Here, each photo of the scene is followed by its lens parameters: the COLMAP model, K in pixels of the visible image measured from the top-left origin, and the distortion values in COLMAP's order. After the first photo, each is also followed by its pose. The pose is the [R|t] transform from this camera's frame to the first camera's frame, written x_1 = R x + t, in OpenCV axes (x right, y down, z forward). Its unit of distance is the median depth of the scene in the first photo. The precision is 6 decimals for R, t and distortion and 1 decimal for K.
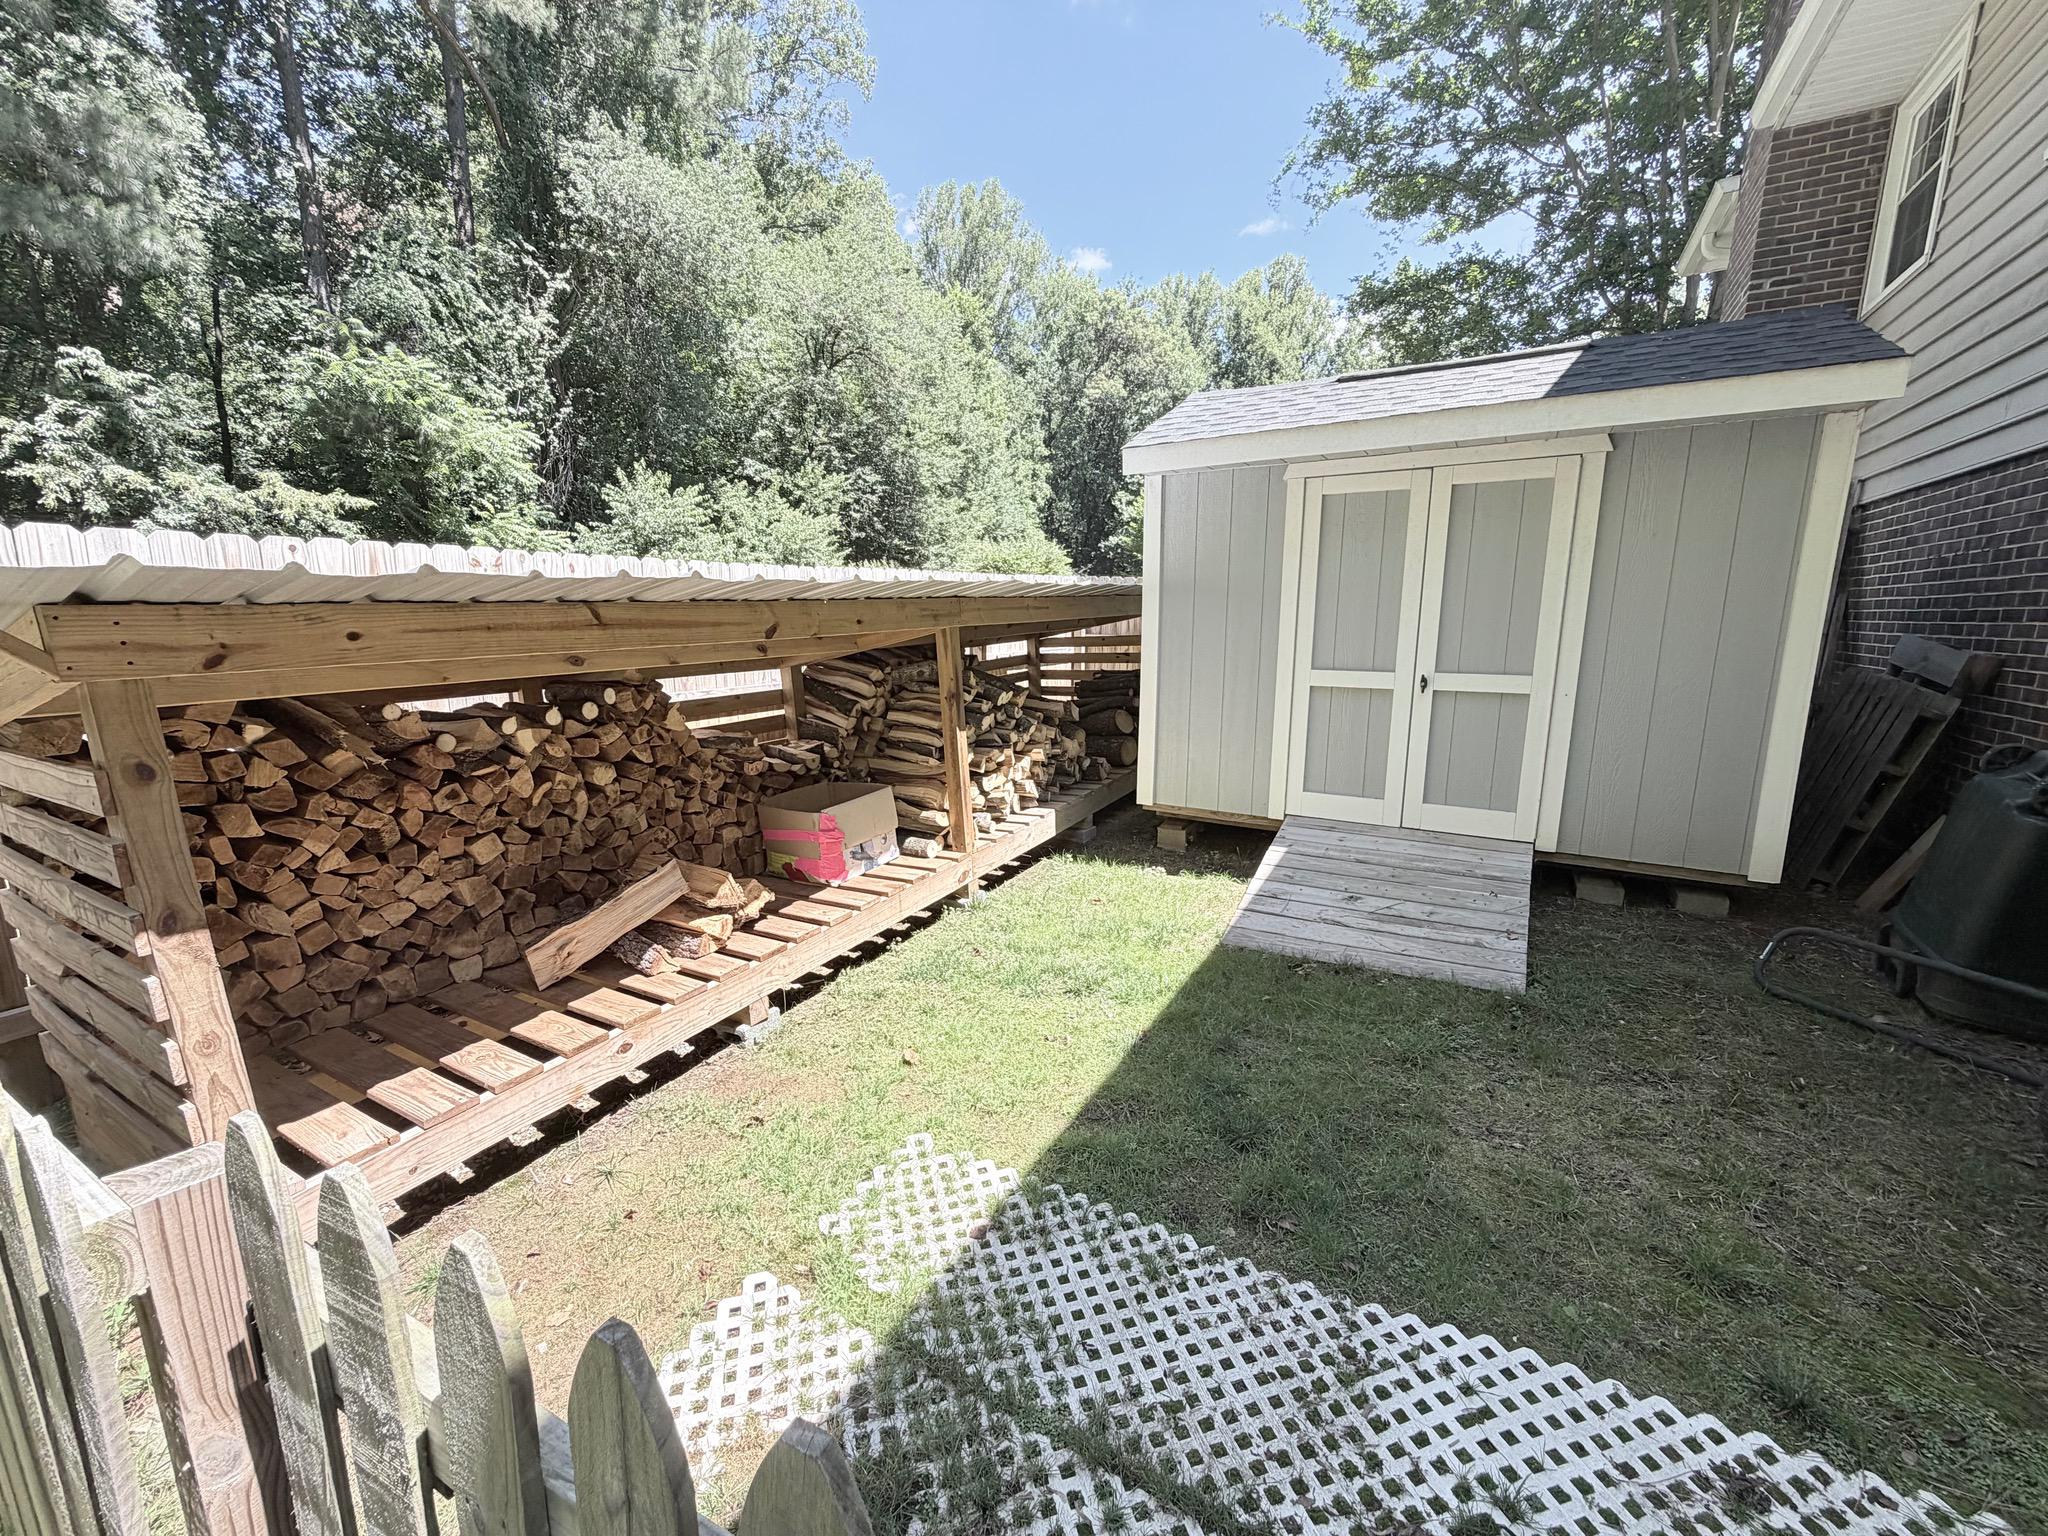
lens RADIAL K [[823.2, 0, 1024.8], [0, 823.2, 771.6], [0, 0, 1]] dist [0.001865, -0.000469]
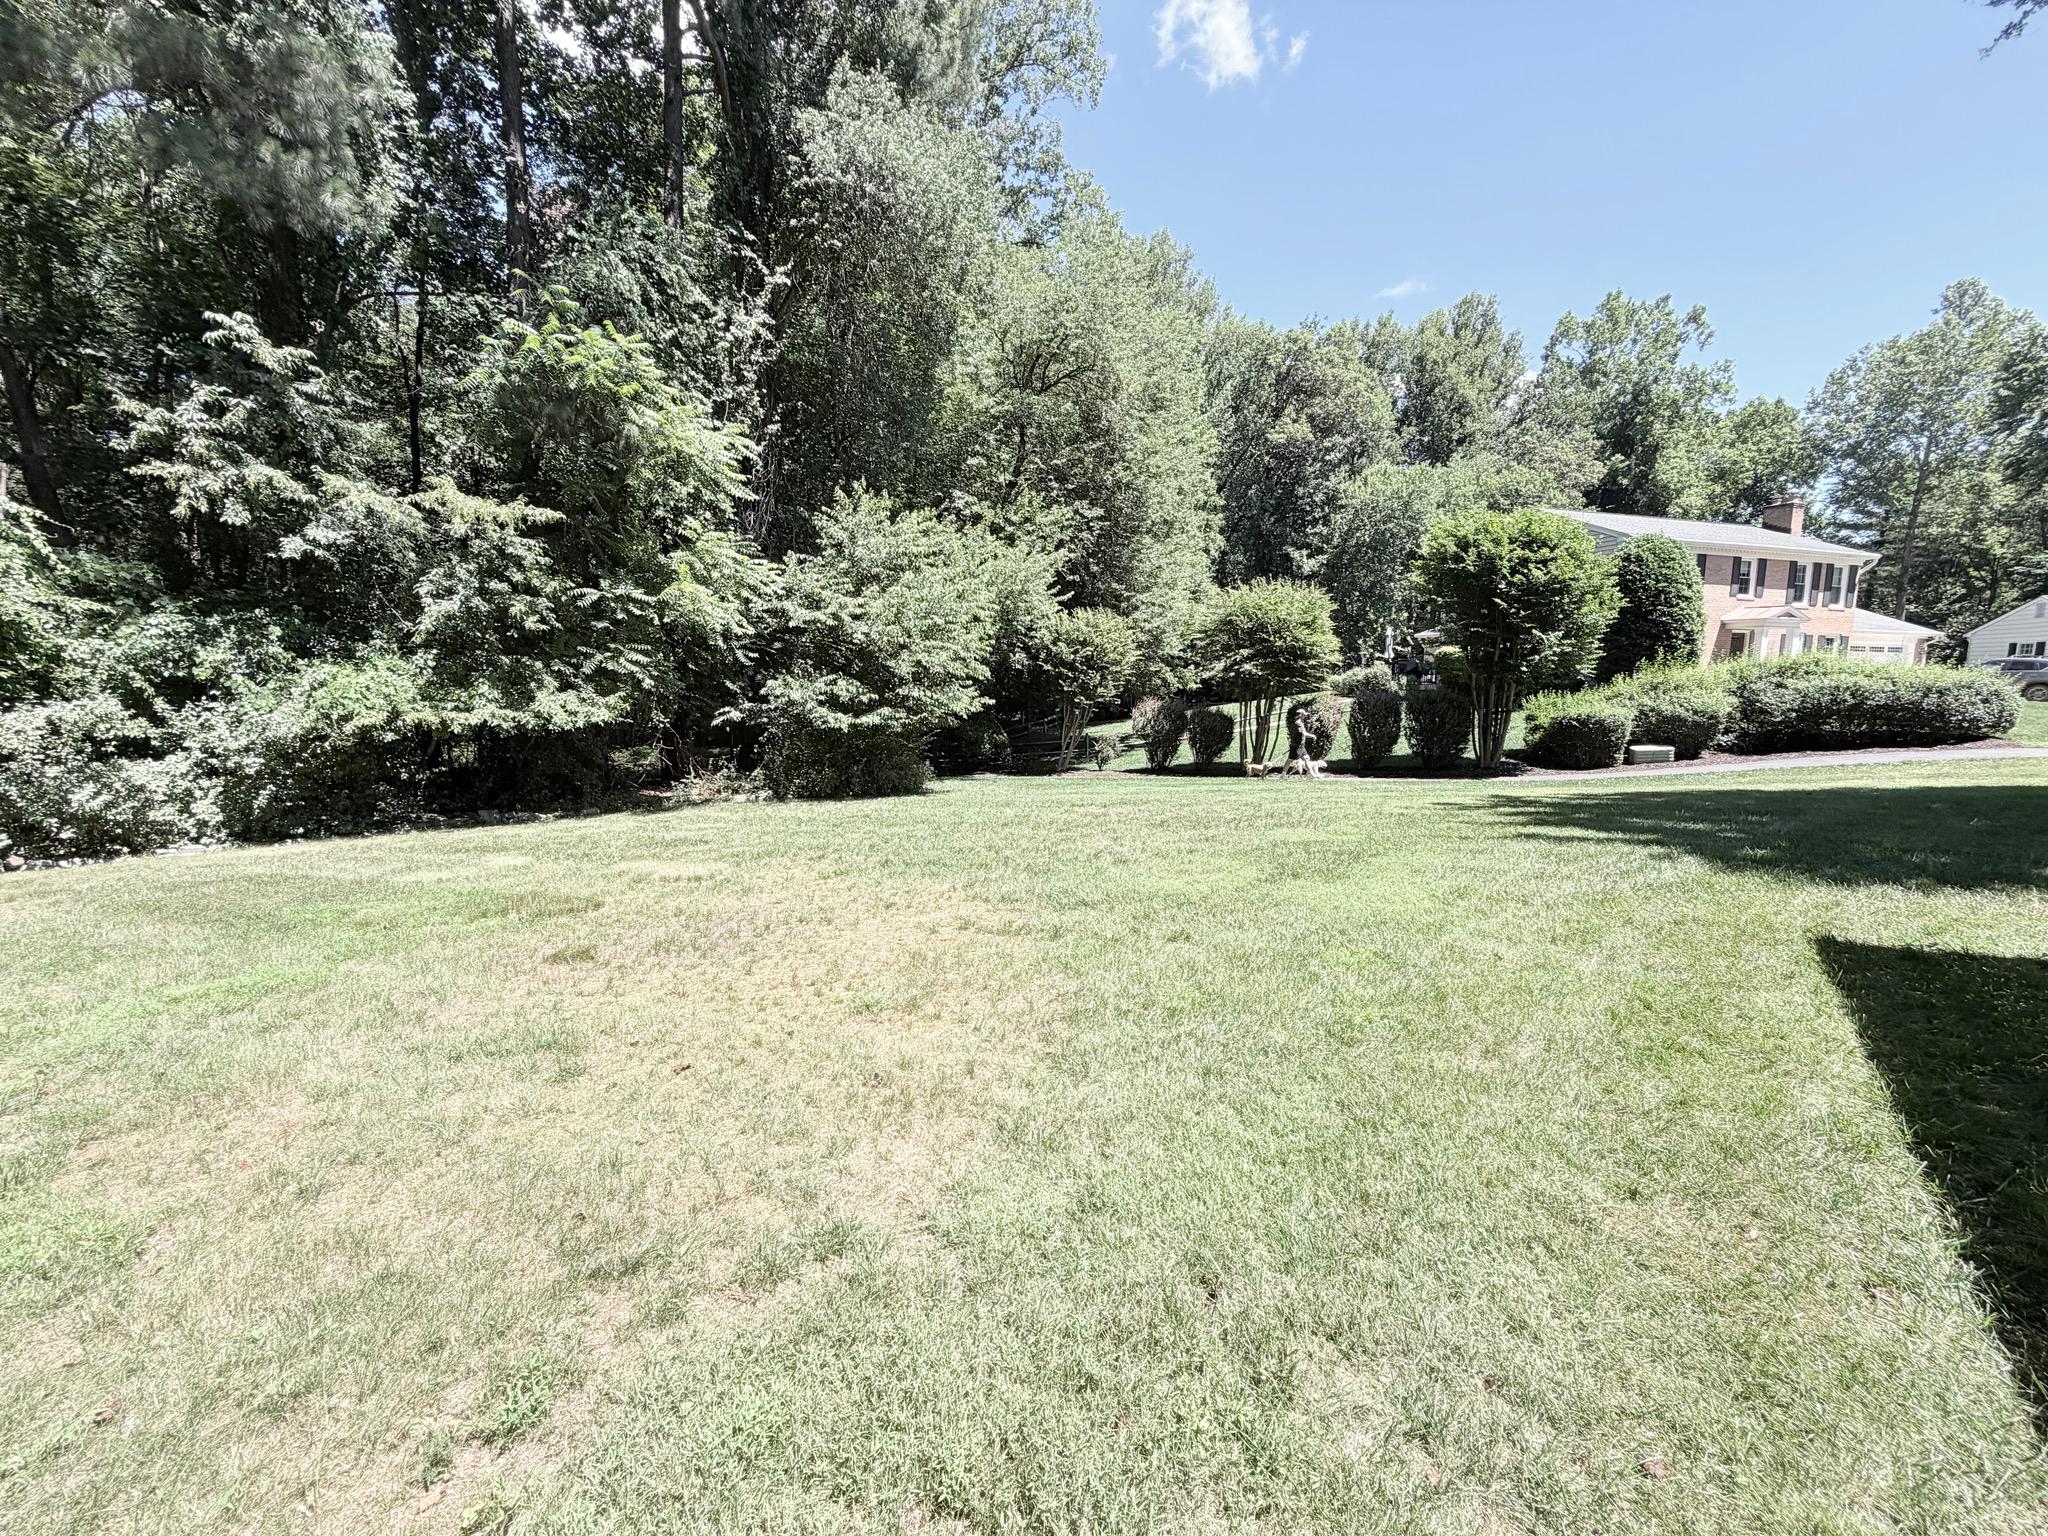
lens RADIAL K [[823.2, 0, 1026.0], [0, 823.2, 769.2], [0, 0, 1]] dist [0.001865, -0.000469]
pose [[0.991057, 0.023940, -0.131271, -0.213408], [-0.033846, 0.996702, -0.073759, -0.040321], [0.129072, 0.077543, 0.988599, 0.263830]]
